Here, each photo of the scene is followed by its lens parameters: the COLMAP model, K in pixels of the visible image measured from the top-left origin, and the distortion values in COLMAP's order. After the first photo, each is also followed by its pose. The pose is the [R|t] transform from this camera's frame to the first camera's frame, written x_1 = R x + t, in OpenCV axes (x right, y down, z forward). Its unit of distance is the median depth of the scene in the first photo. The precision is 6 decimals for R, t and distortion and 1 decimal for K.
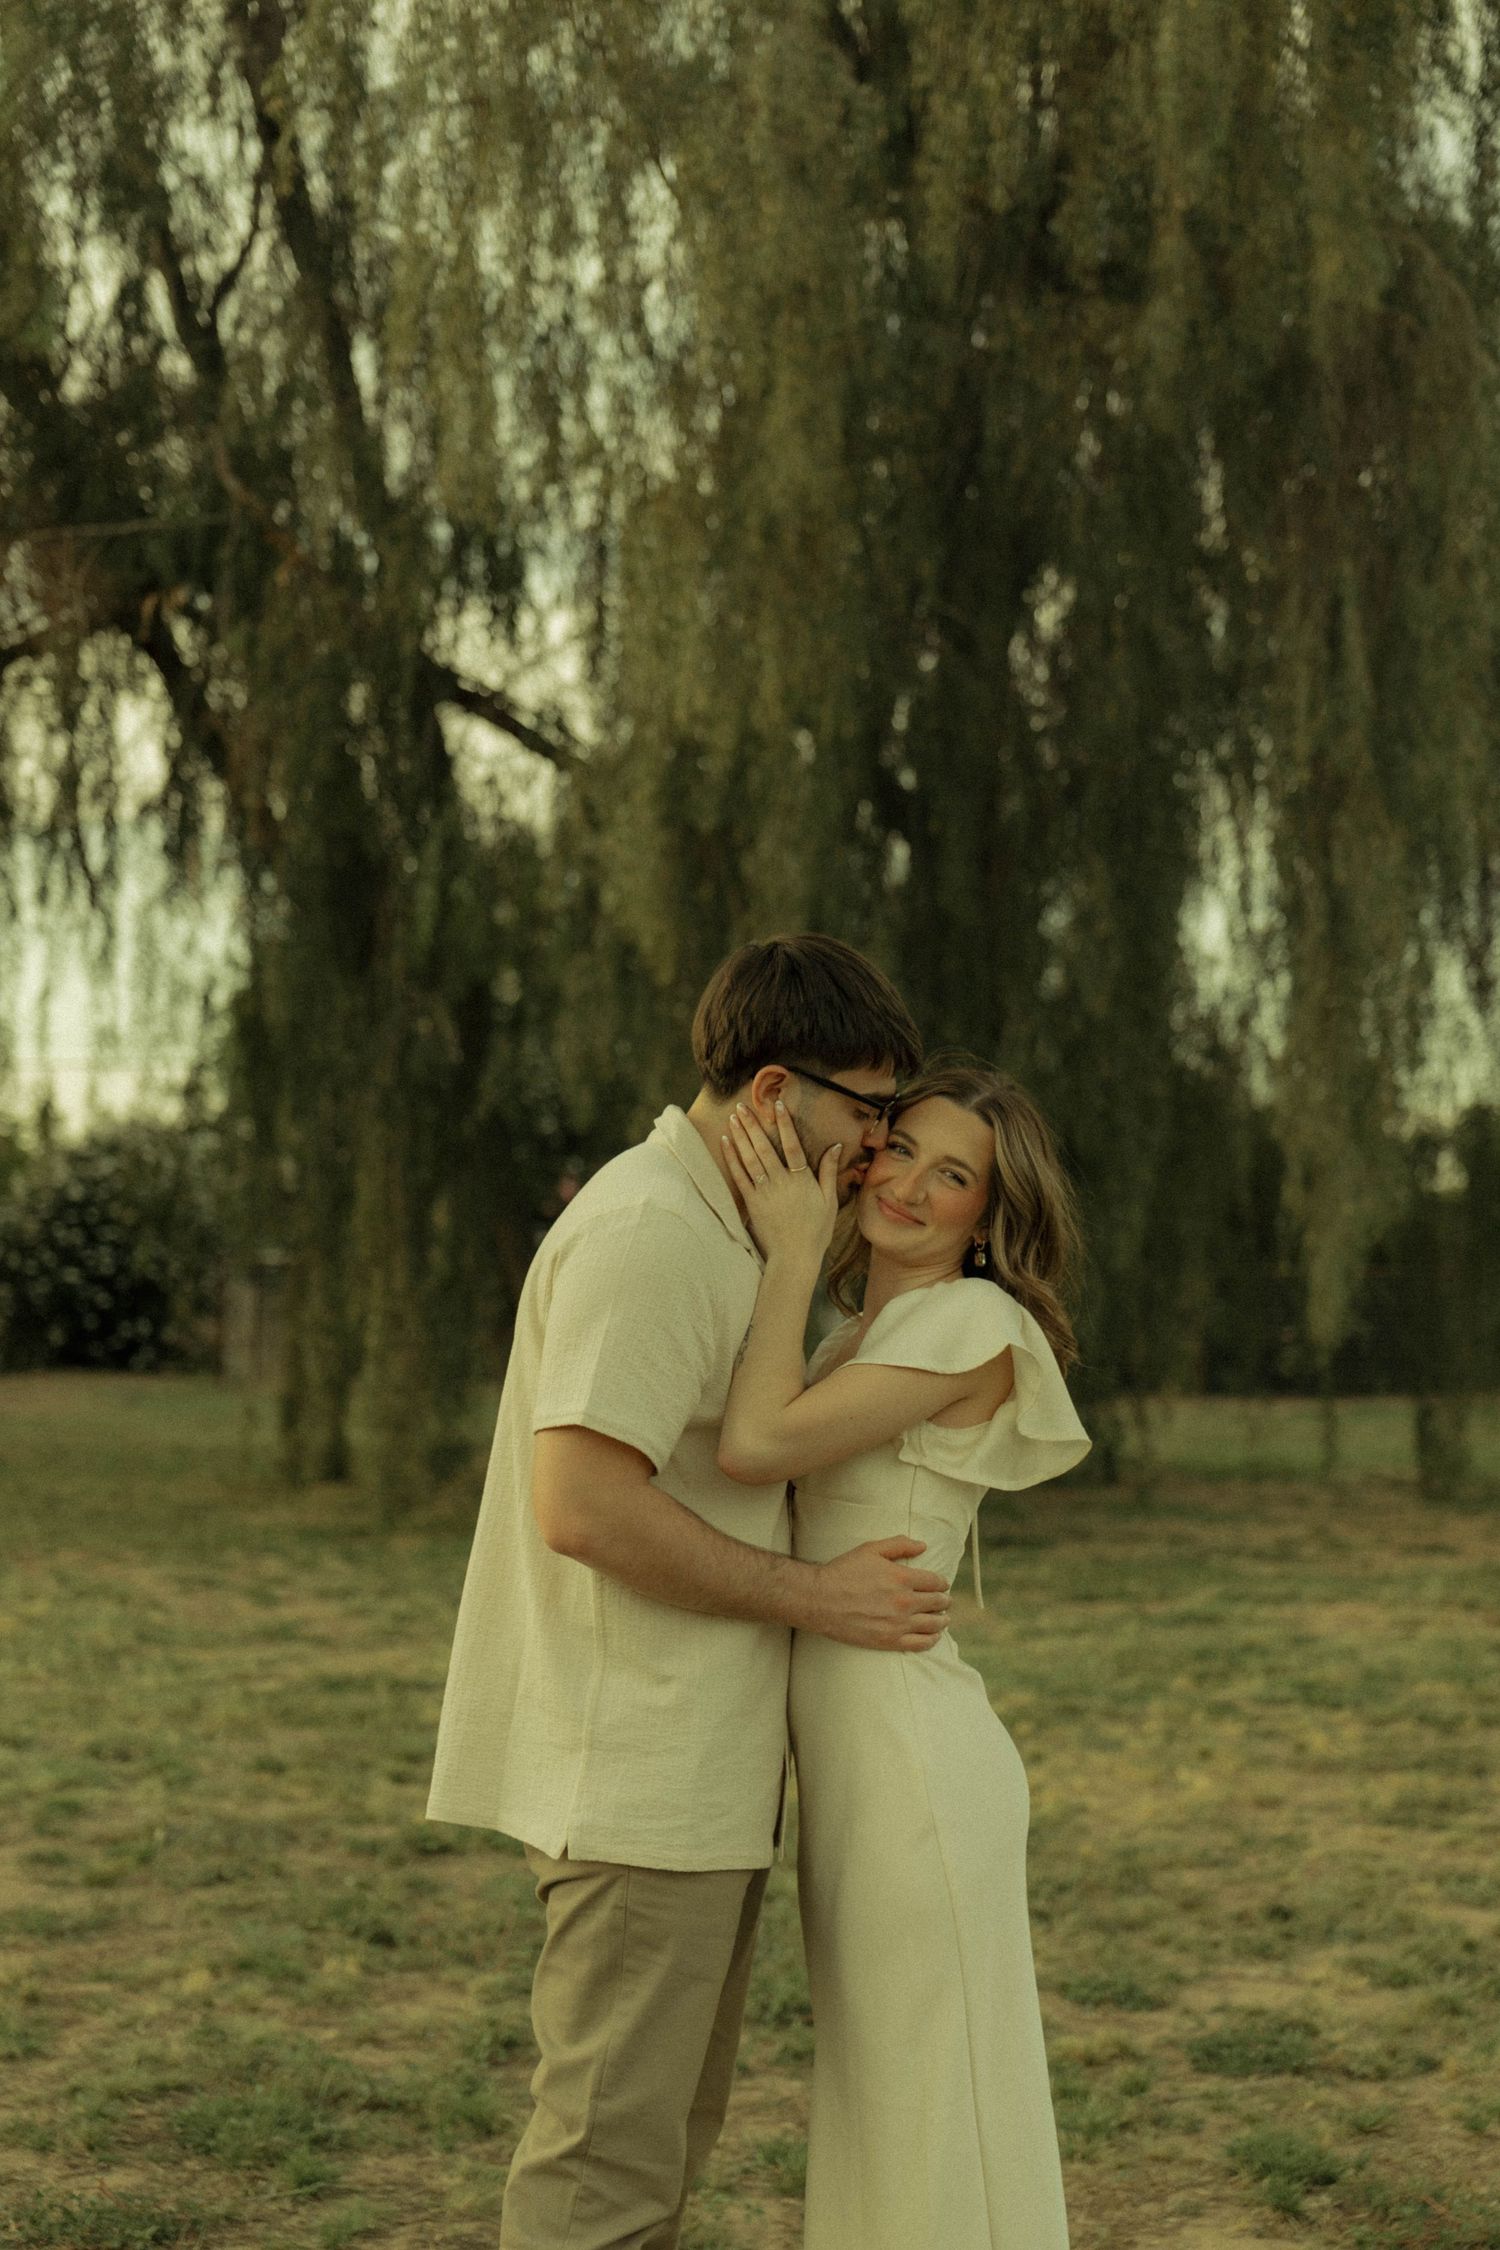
lens RADIAL K [[3465.9, 0, 739.1], [0, 3465.9, 1119.1], [0, 0, 1]] dist [-0.211720, 1.694498]
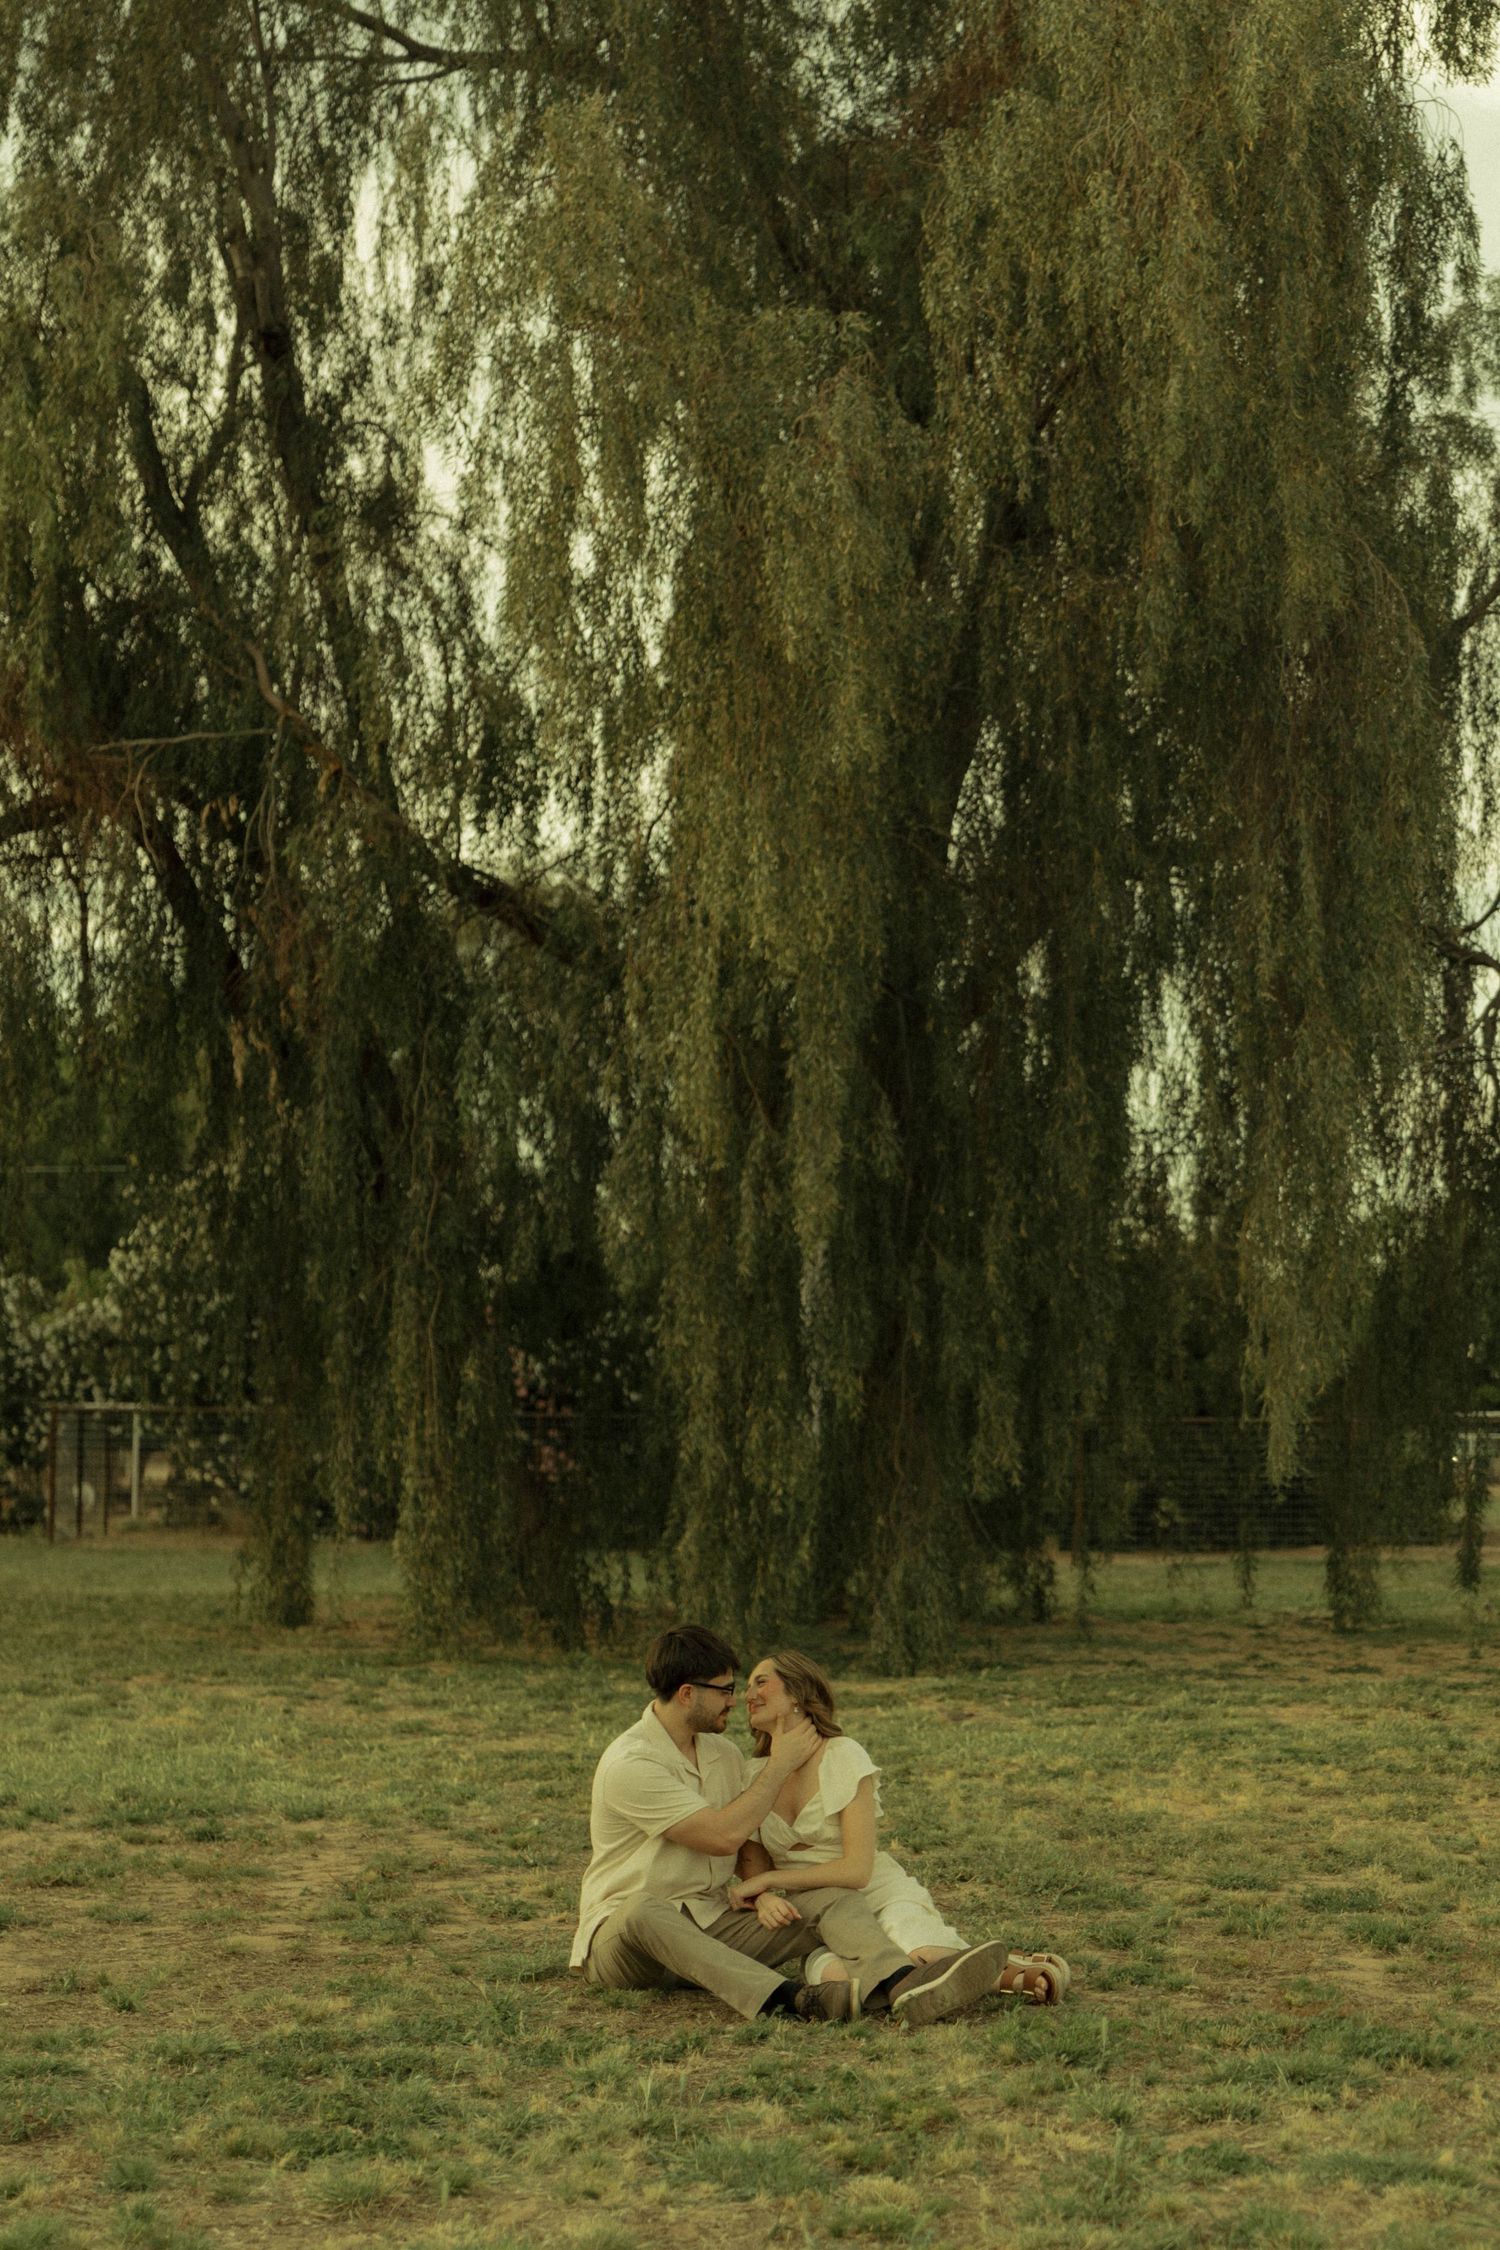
lens RADIAL K [[4192.2, 0, 773.6], [0, 4192.2, 1159.1], [0, 0, 1]] dist [-0.406132, 5.028496]
pose [[0.996638, 0.004206, 0.081827, -0.117123], [-0.002681, 0.999821, -0.018737, -0.017536], [-0.081891, 0.018455, 0.996470, -0.391857]]
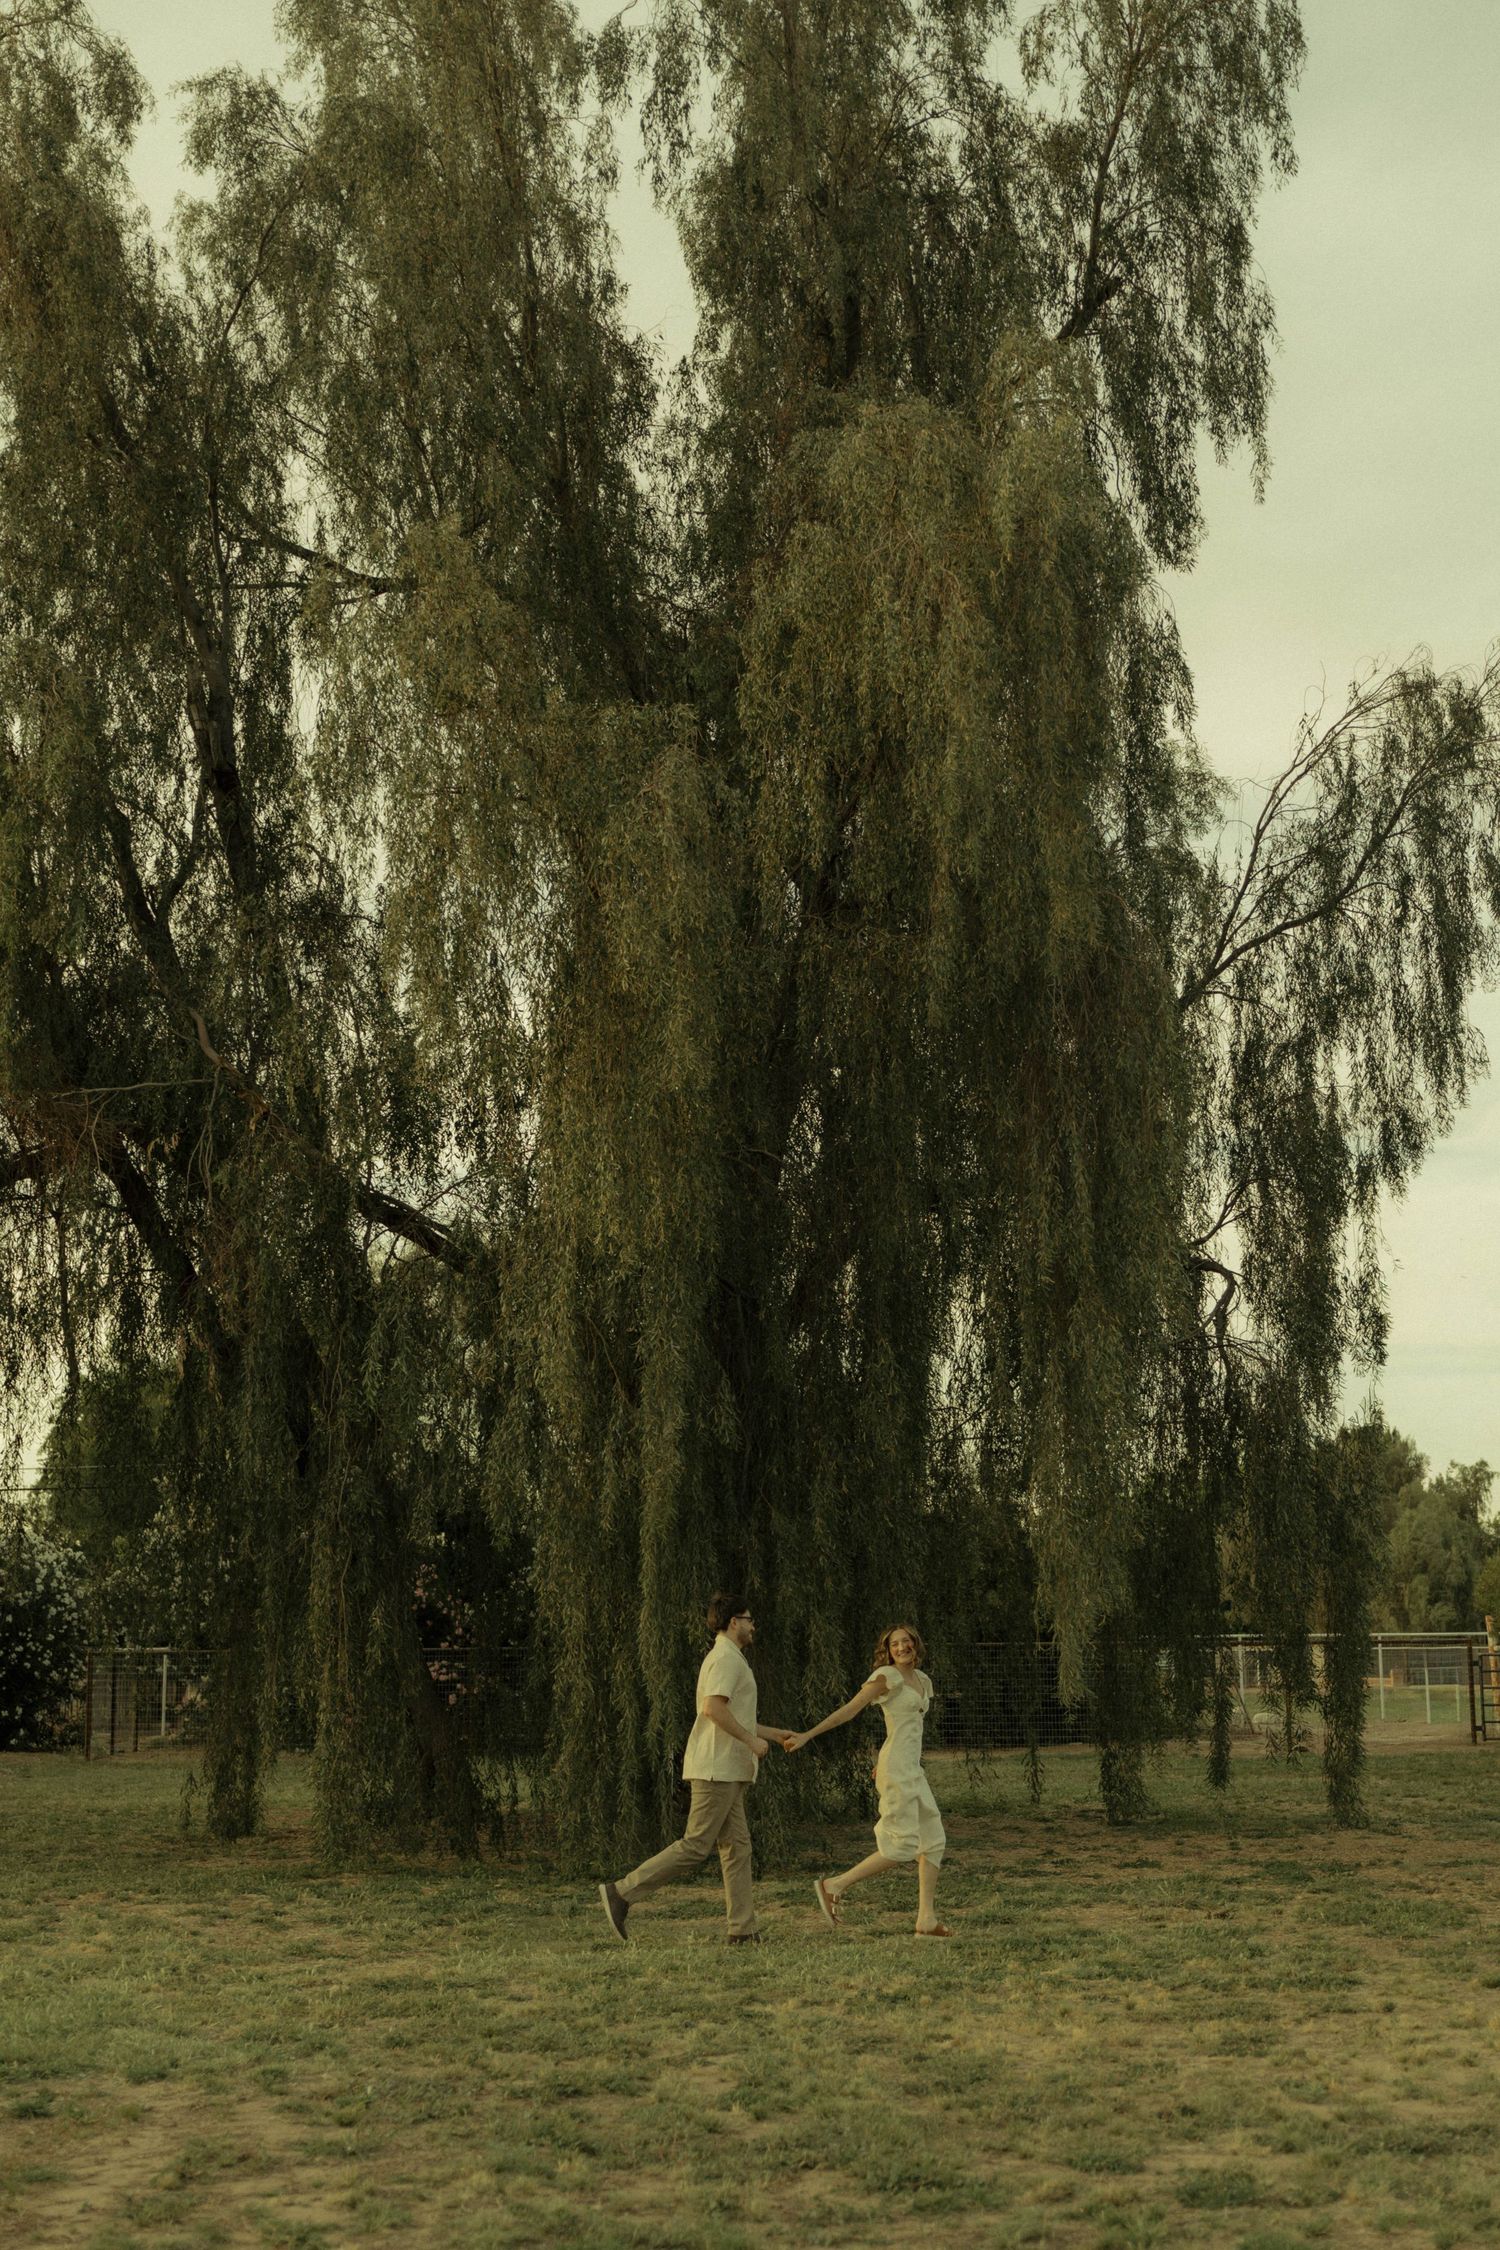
lens RADIAL K [[2871.1, 0, 734.2], [0, 2871.1, 1152.0], [0, 0, 1]] dist [0.020675, -0.072862]
pose [[0.994317, -0.001088, 0.106452, -0.080333], [0.014519, 0.991991, -0.125475, -0.009790], [-0.105463, 0.126307, 0.986369, -0.109536]]
